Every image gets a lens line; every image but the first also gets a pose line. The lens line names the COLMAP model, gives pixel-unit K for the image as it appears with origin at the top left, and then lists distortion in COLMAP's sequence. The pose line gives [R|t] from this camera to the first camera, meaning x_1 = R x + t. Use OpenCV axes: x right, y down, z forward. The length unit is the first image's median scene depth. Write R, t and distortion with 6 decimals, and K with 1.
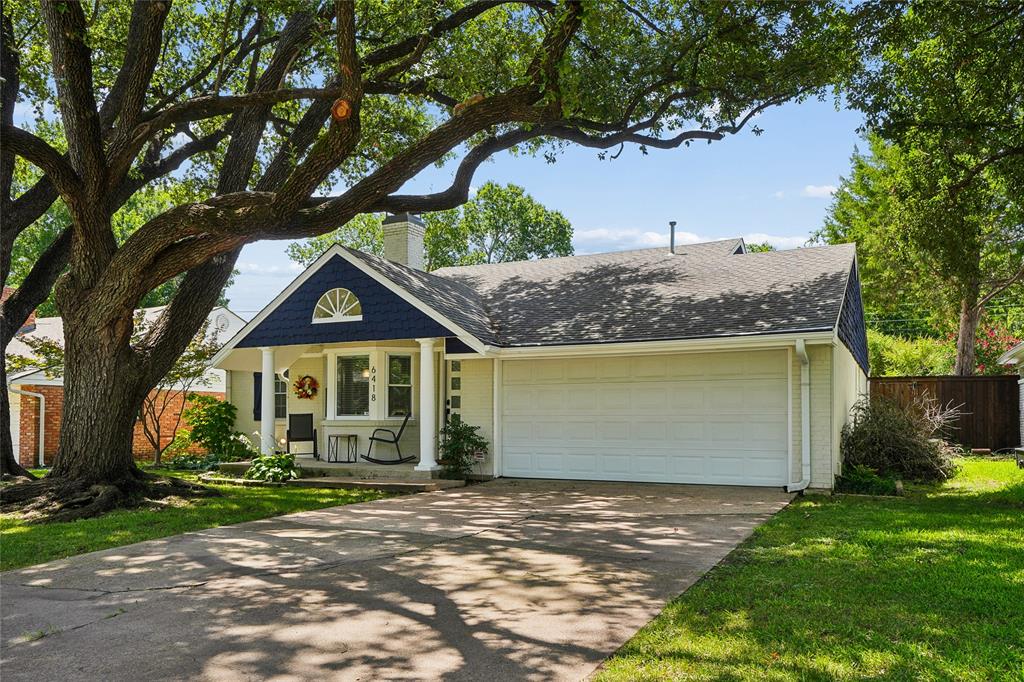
lens RADIAL K [[730.2, 0, 514.9], [0, 730.2, 342.2], [0, 0, 1]] dist [0.005790, 0.000150]
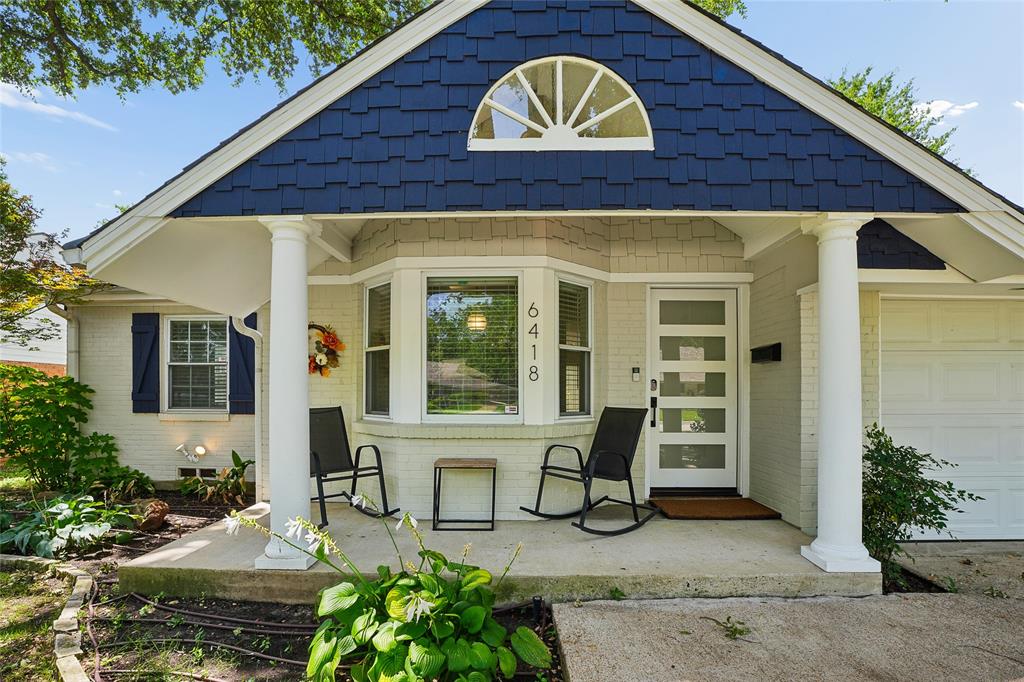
lens RADIAL K [[516.9, 0, 506.8], [0, 516.9, 365.8], [0, 0, 1]] dist [-0.046133, 0.000294]
pose [[0.916130, 0.019061, 0.400428, -0.339422], [-0.040852, 0.998108, 0.045952, 0.059041], [-0.398794, -0.058457, 0.915175, 0.737028]]
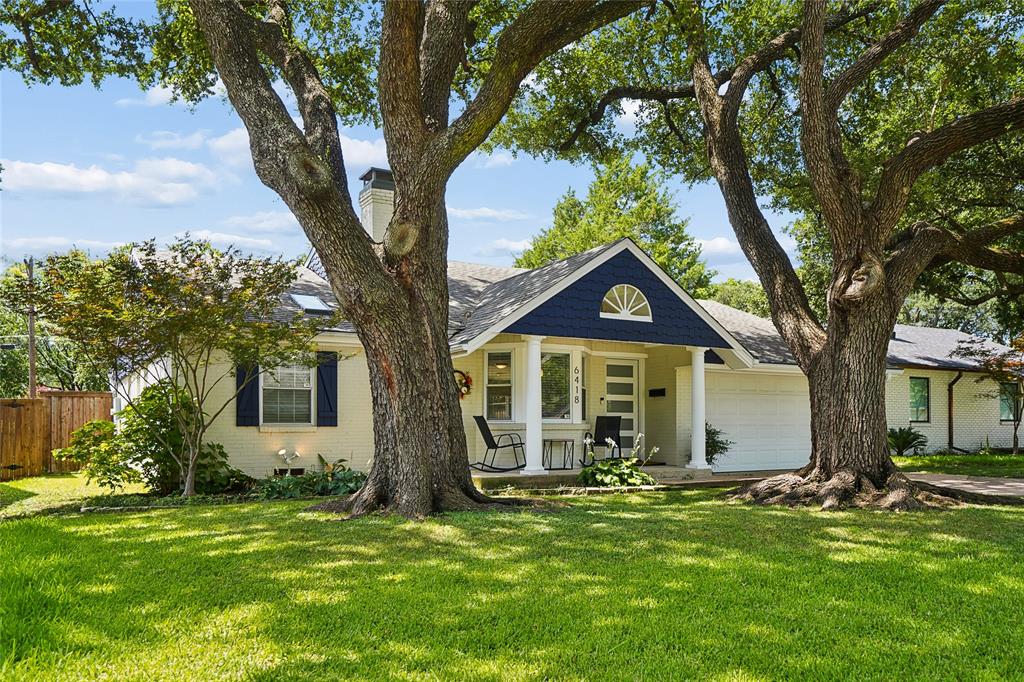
lens RADIAL K [[795.6, 0, 511.5], [0, 795.6, 340.6], [0, 0, 1]] dist [0.009109, 0.000643]
pose [[0.570443, 0.093274, 0.816024, -1.107282], [-0.079600, 0.995132, -0.058102, 0.067888], [-0.817471, -0.031811, 0.575091, 0.490750]]
